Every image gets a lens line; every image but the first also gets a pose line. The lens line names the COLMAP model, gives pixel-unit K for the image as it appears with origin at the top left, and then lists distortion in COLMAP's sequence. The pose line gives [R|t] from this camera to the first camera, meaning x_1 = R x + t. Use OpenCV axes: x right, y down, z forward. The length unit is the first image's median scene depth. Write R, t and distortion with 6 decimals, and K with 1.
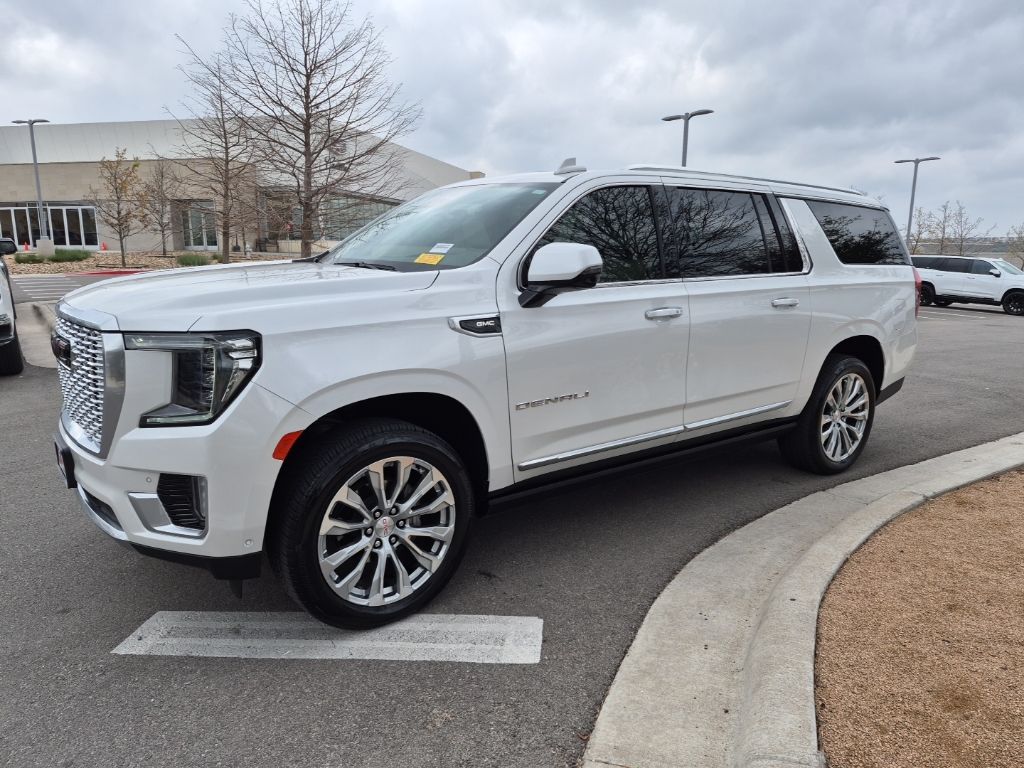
lens RADIAL K [[708.8, 0, 505.5], [0, 708.8, 387.2], [0, 0, 1]] dist [0.109885, -0.128163]
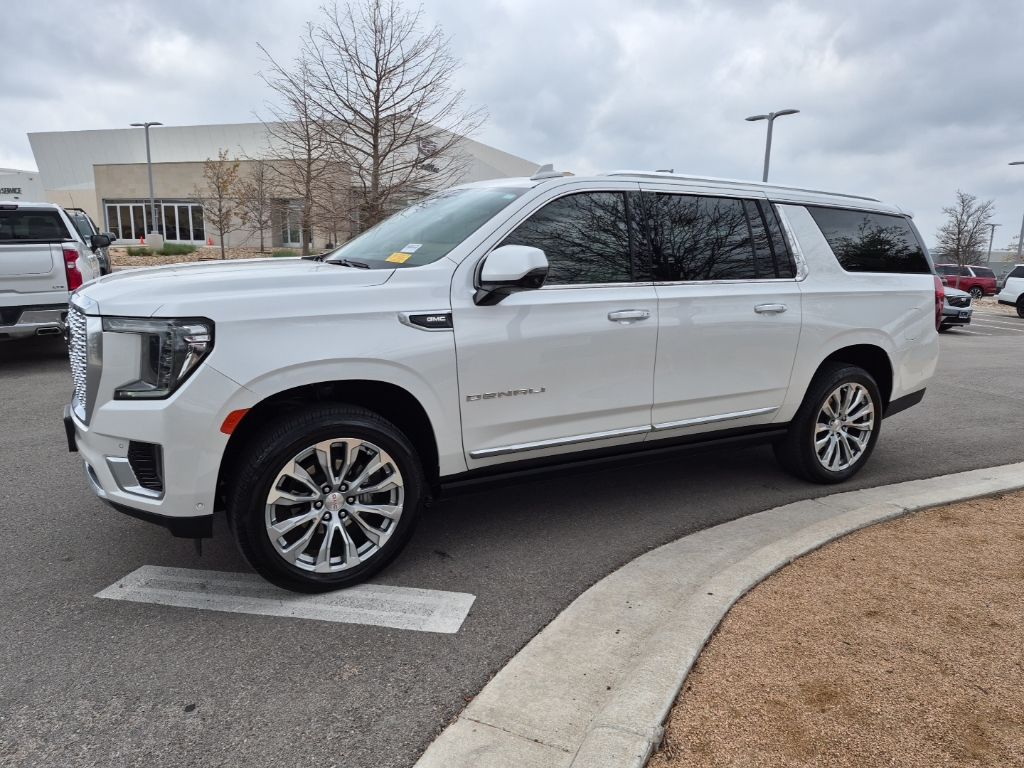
lens RADIAL K [[708.8, 0, 505.5], [0, 708.8, 387.2], [0, 0, 1]] dist [0.109885, -0.128163]
pose [[0.992049, 0.040465, -0.119172, 0.200130], [-0.040501, 0.999177, 0.002122, 0.006752], [0.119160, 0.002721, 0.992871, -0.054503]]
